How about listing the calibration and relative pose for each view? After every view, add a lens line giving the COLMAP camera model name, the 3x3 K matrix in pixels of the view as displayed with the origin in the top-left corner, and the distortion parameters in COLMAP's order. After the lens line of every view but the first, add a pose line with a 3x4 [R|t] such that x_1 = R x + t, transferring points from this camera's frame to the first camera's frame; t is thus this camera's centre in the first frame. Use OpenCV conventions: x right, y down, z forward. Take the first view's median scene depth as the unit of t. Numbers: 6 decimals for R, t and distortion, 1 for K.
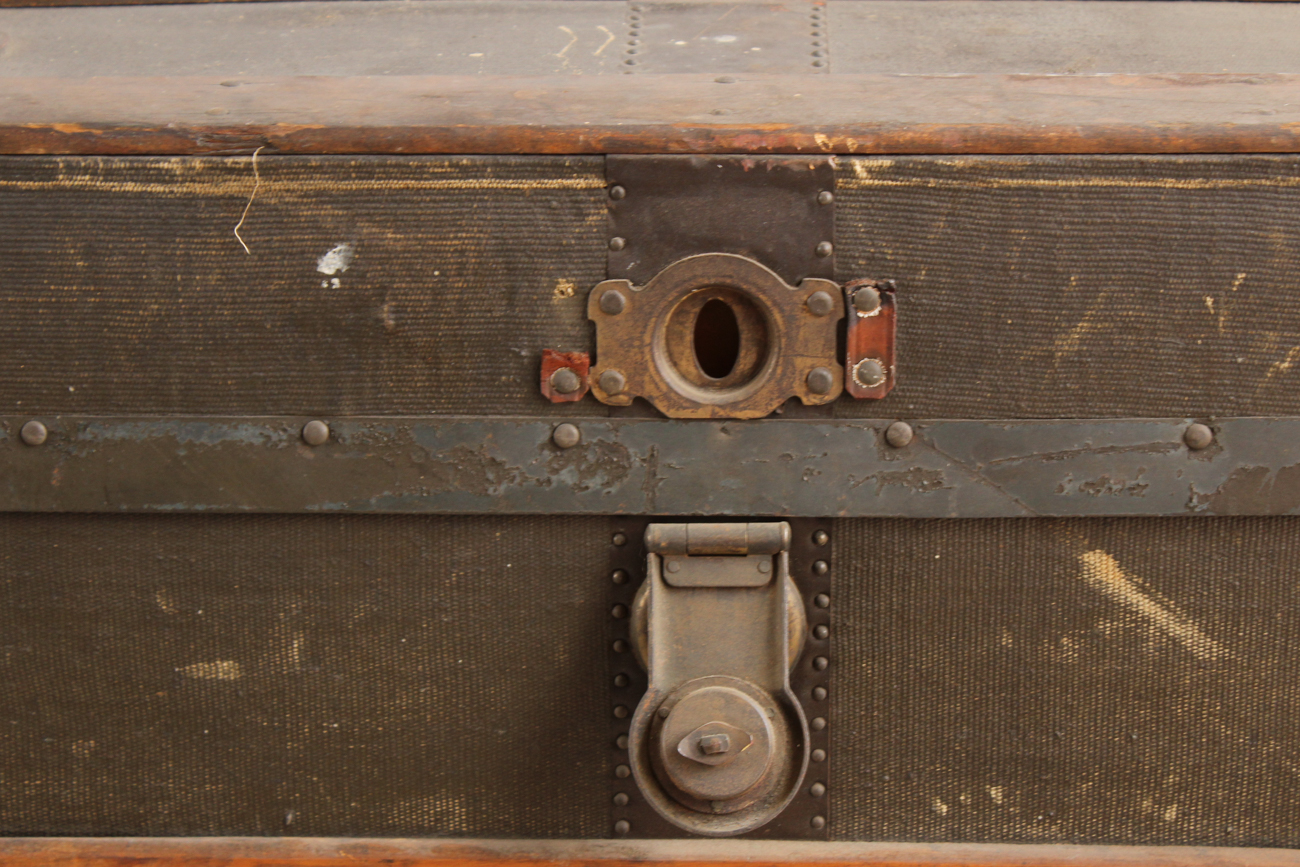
lens RADIAL K [[3101.7, 0, 654.6], [0, 3101.7, 439.4], [0, 0, 1]] dist [0.074607, 0.000000]
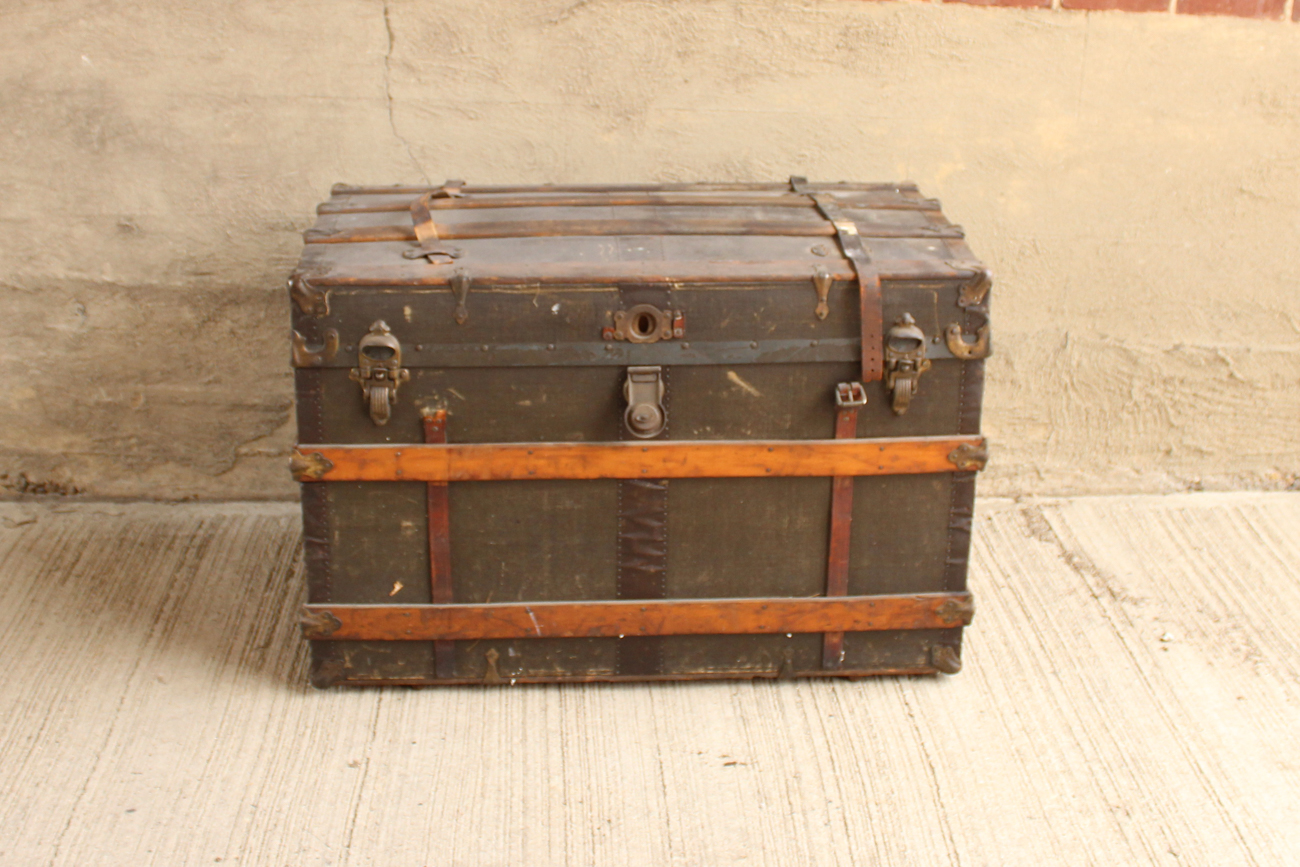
lens RADIAL K [[1776.1, 0, 654.0], [0, 1776.1, 332.3], [0, 0, 1]] dist [-0.131718, 0.000000]
pose [[0.995841, -0.014408, 0.089960, -0.187564], [0.012972, 0.999779, 0.016527, -0.061395], [-0.090178, -0.015292, 0.995808, -1.462435]]
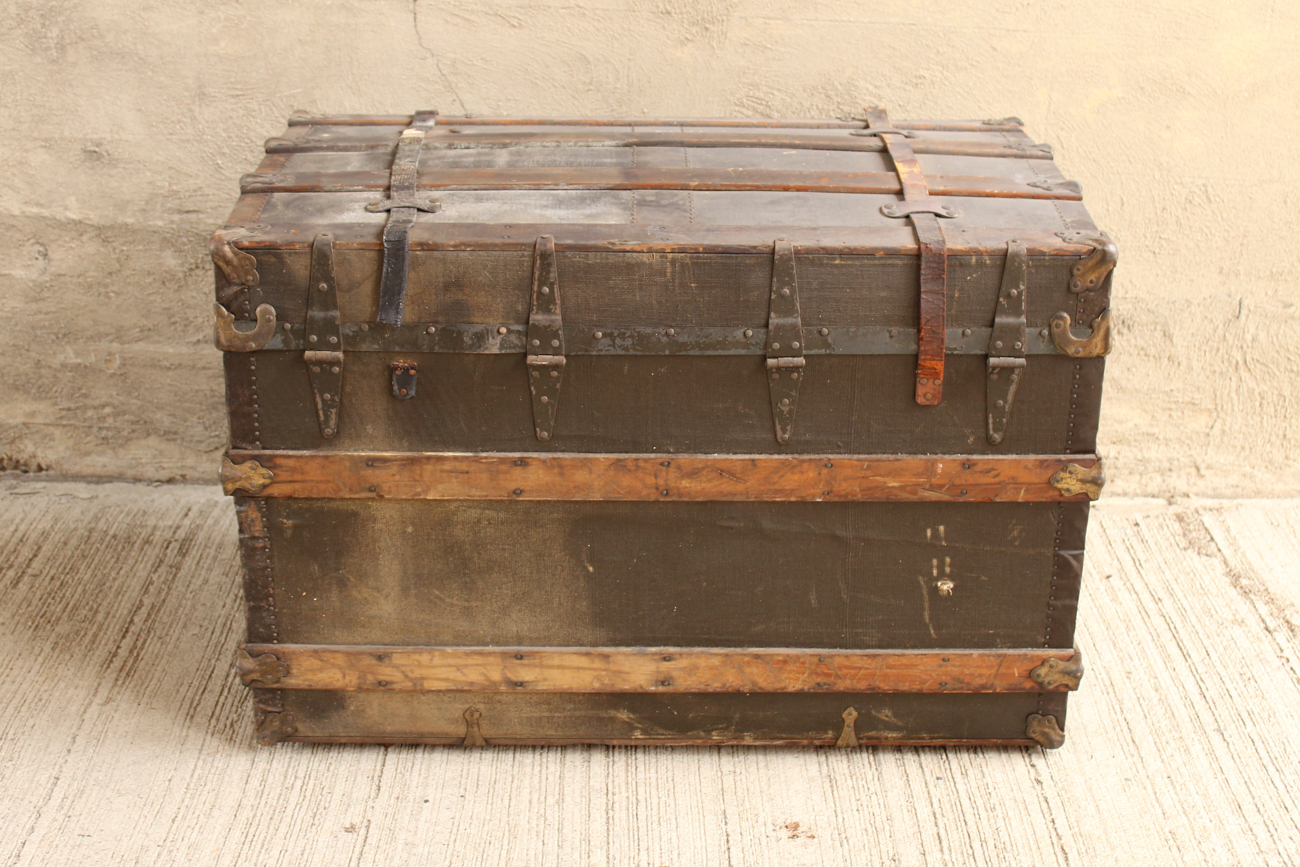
lens RADIAL K [[1938.0, 0, 644.6], [0, 1938.0, 429.0], [0, 0, 1]] dist [-0.021129, 0.000000]
pose [[0.999198, -0.002135, 0.039974, -0.146589], [-0.002112, 0.994374, 0.105907, -0.109913], [-0.039976, -0.105907, 0.993572, -1.156462]]
